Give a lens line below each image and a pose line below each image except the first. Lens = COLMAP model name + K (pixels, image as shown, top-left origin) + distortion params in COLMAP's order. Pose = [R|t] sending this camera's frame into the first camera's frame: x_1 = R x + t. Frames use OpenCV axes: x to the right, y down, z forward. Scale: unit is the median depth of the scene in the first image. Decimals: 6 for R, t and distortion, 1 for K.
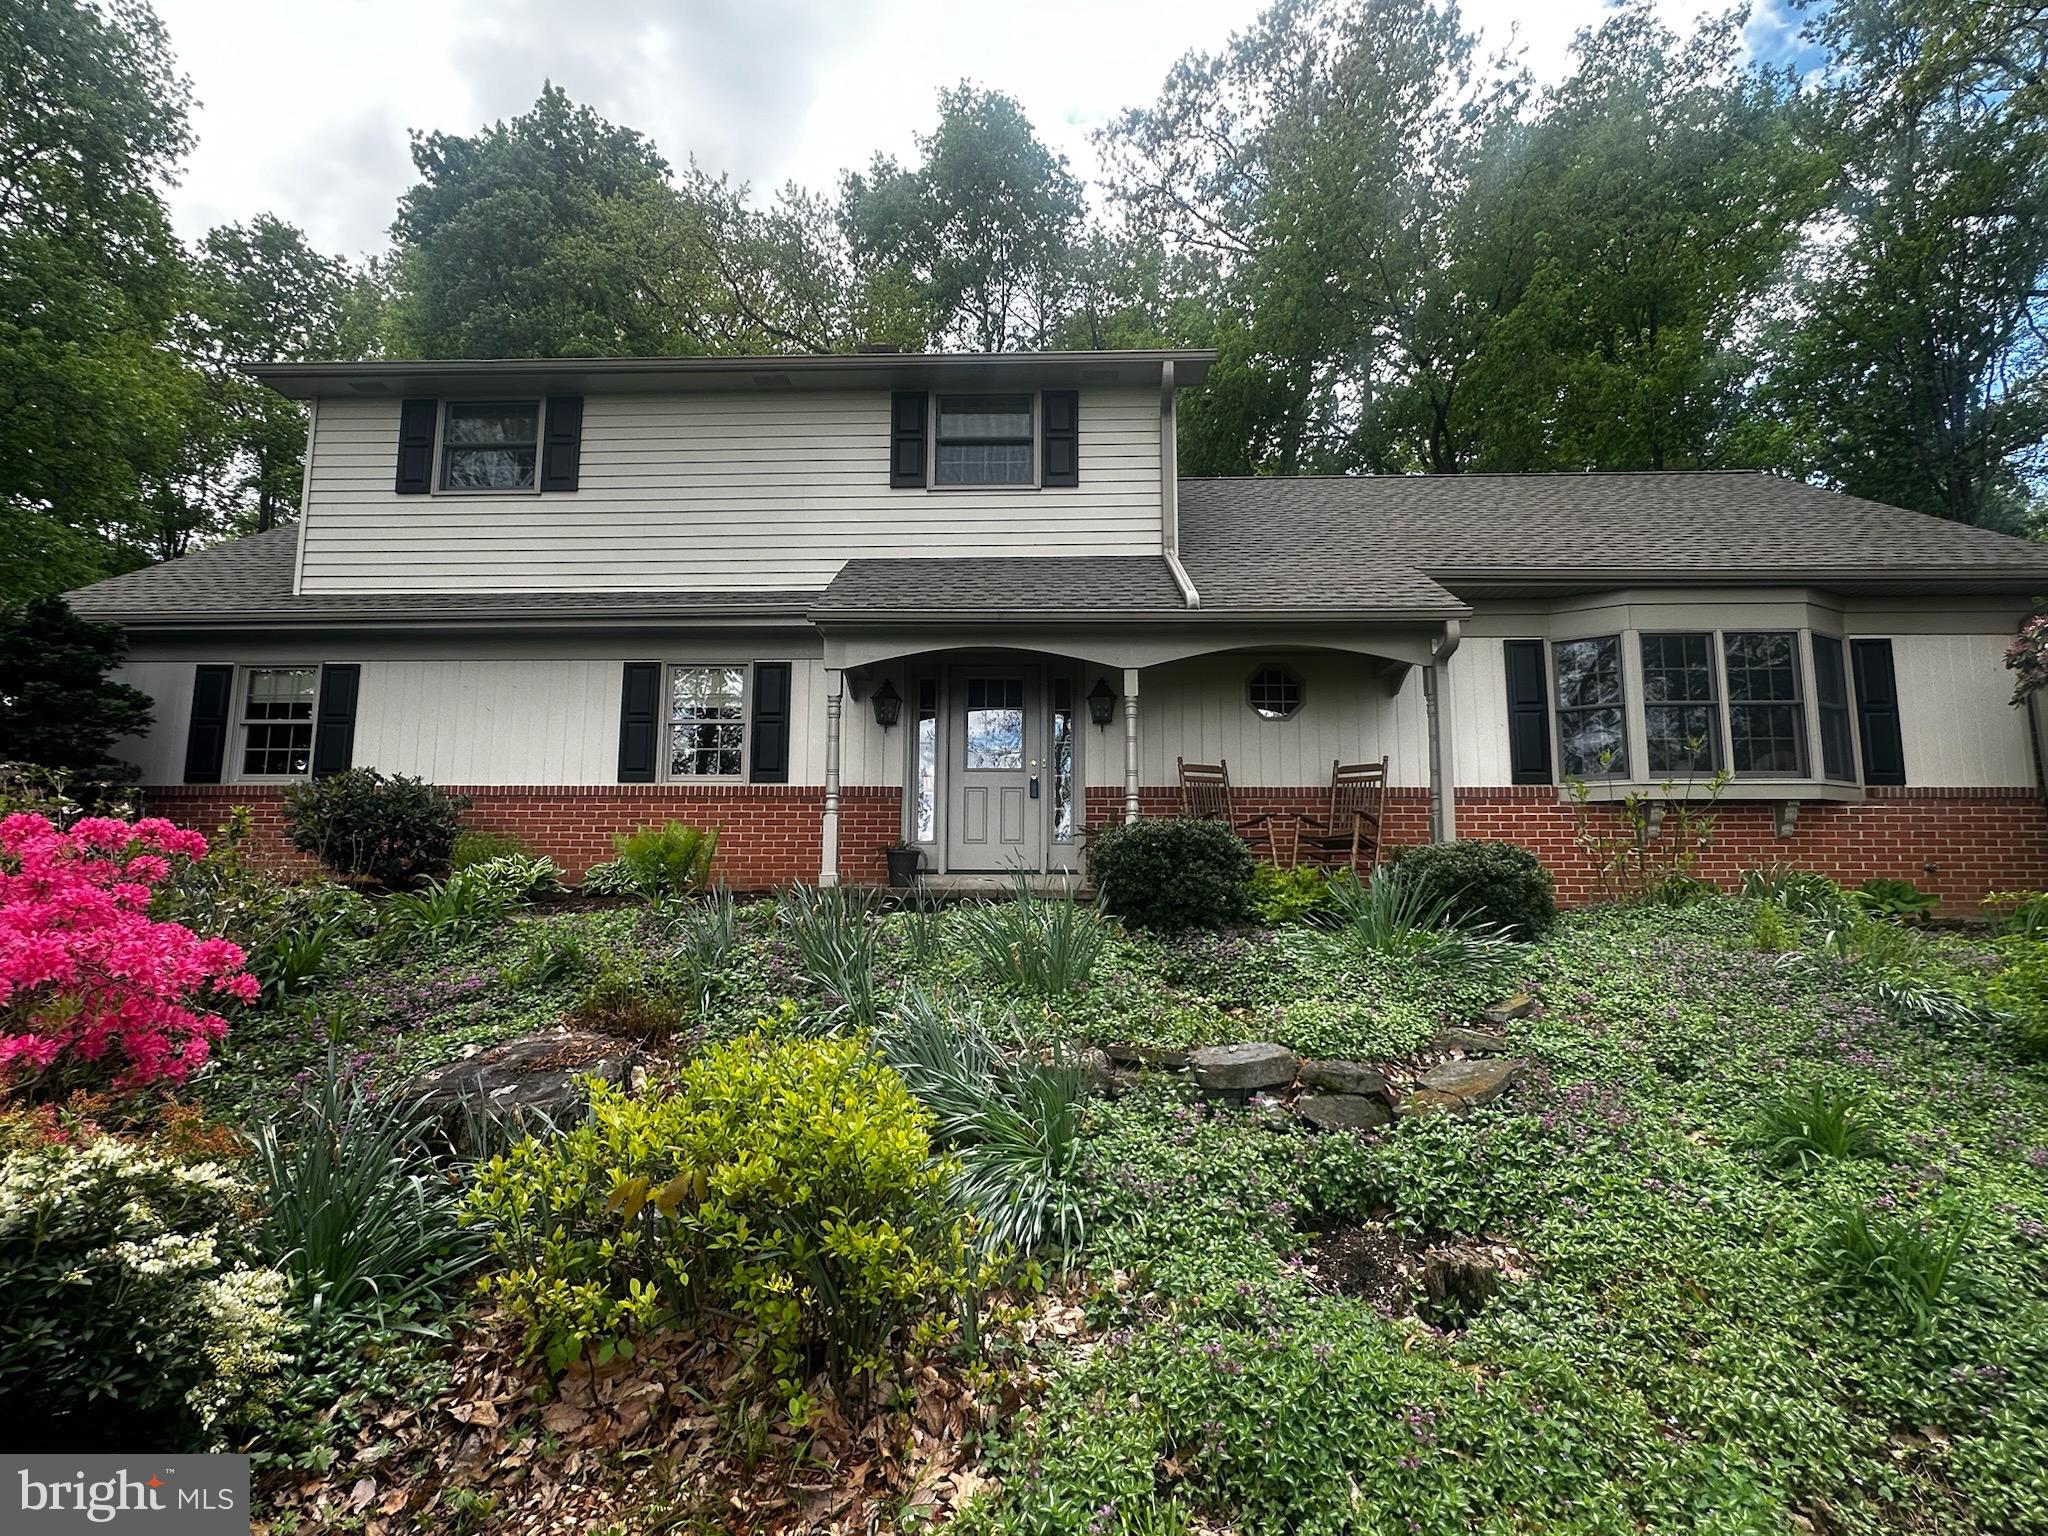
lens RADIAL K [[1003.8, 0, 1023.0], [0, 1003.8, 770.6], [0, 0, 1]] dist [-0.003520, -0.001171]
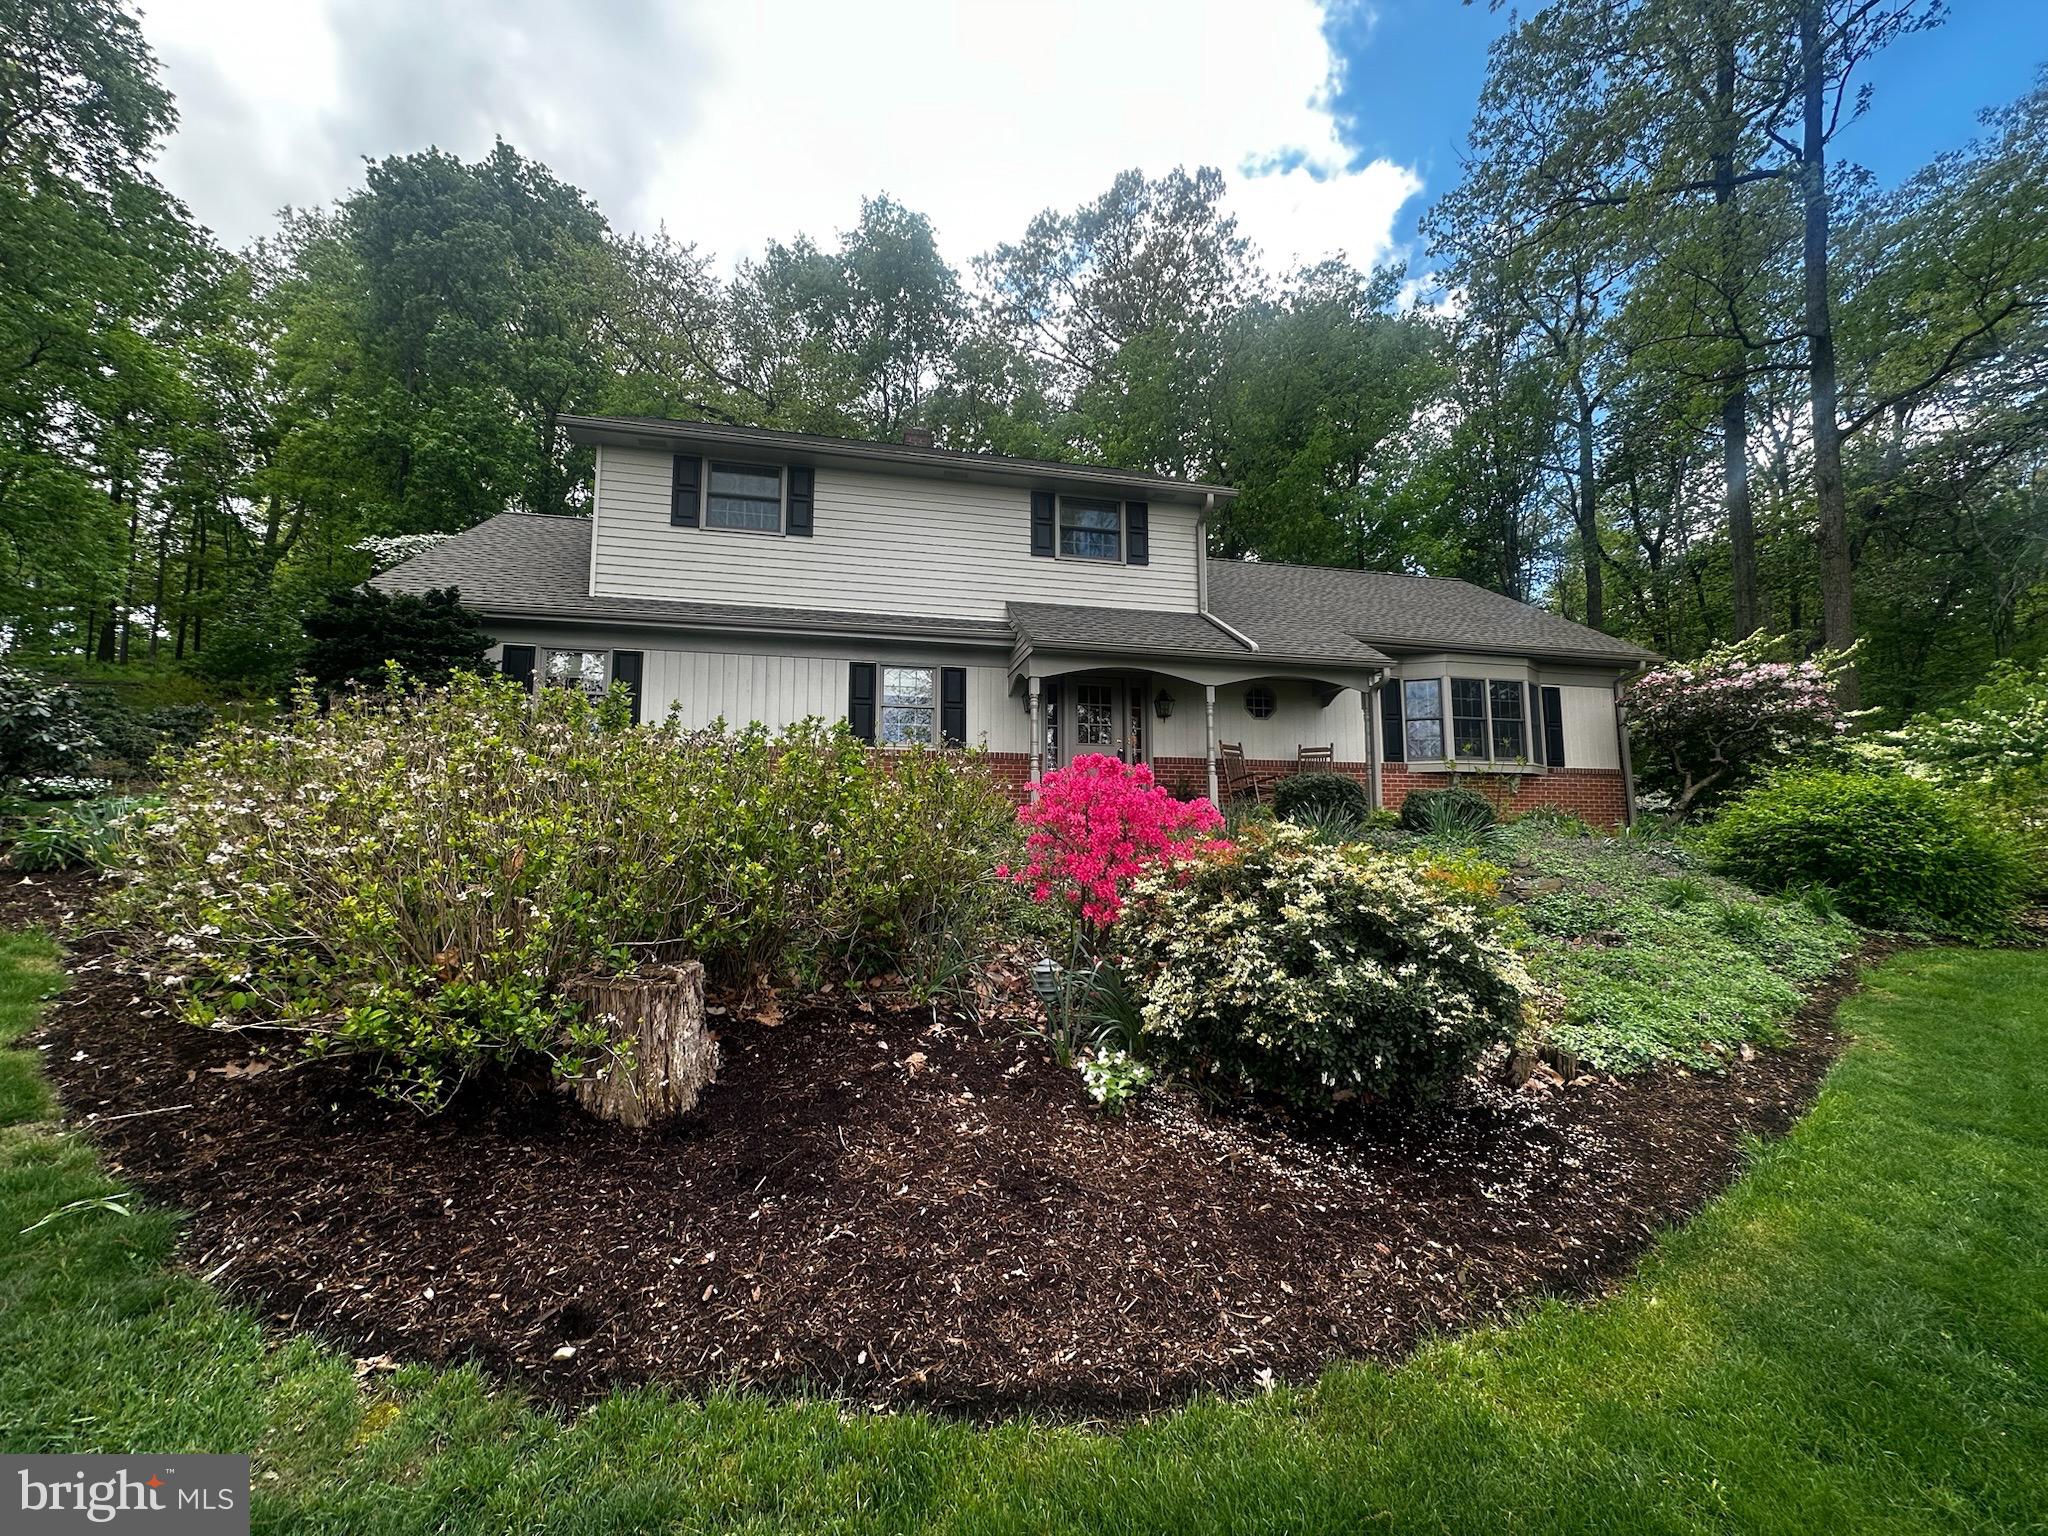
lens RADIAL K [[814.4, 0, 1025.5], [0, 814.4, 764.8], [0, 0, 1]] dist [-0.004071, 0.001029]
pose [[0.963708, 0.021325, 0.266106, -0.459564], [-0.026694, 0.999506, 0.016577, 0.011948], [-0.265621, -0.023079, 0.963801, -0.179201]]
